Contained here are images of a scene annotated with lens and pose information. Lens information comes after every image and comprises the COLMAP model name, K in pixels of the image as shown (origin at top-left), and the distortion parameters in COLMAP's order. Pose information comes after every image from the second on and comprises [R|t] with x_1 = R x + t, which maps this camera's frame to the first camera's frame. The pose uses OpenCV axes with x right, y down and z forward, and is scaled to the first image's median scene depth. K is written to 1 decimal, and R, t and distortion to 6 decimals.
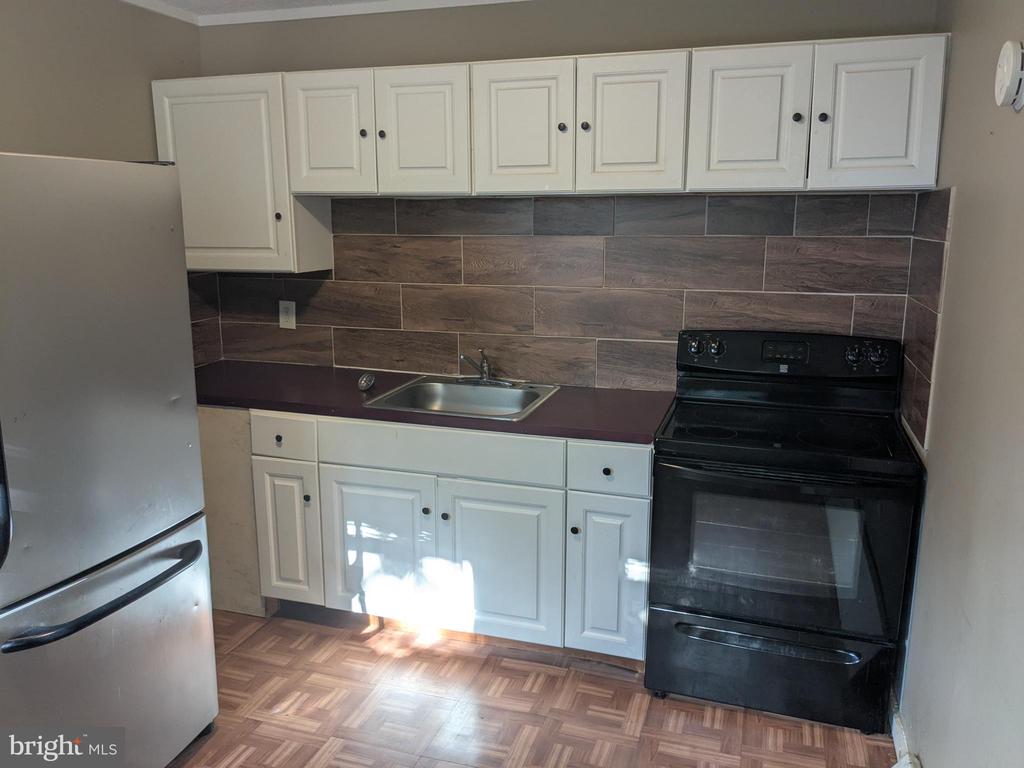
lens RADIAL K [[823.4, 0, 512.0], [0, 823.4, 384.0], [0, 0, 1]] dist [0.071417, -0.122288]
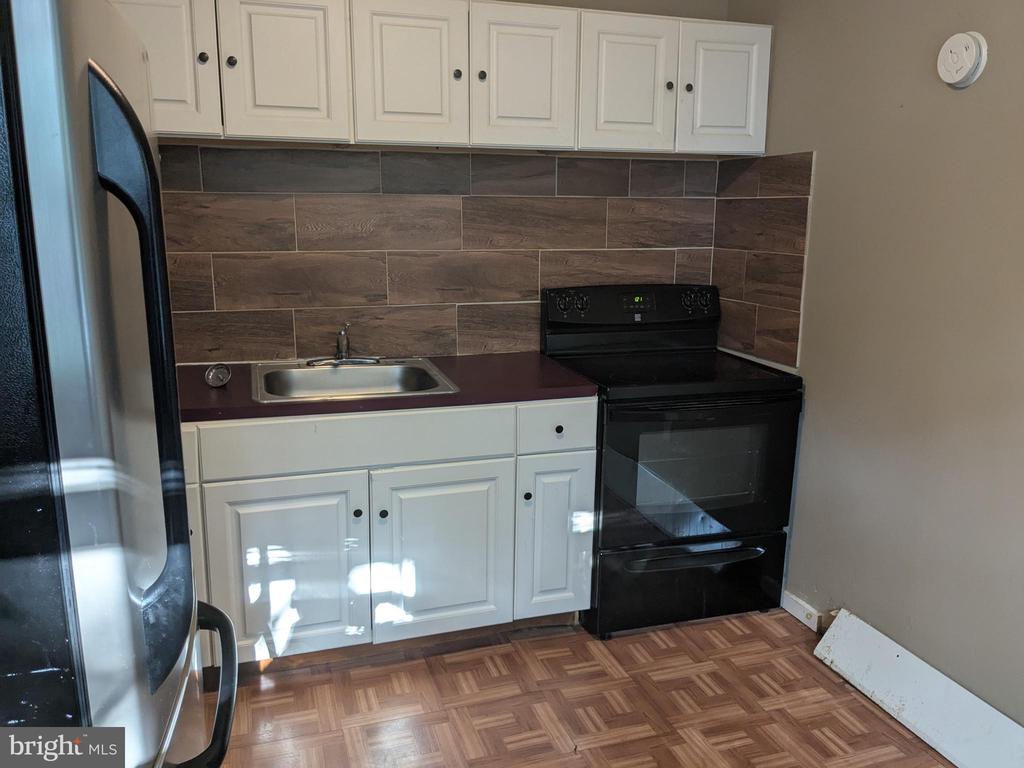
lens RADIAL K [[823.4, 0, 512.0], [0, 823.4, 384.0], [0, 0, 1]] dist [0.071417, -0.122288]
pose [[0.801712, -0.117410, 0.586065, -0.452224], [0.110173, 0.992744, 0.048170, -0.001916], [-0.587469, 0.025950, 0.808831, 0.207086]]
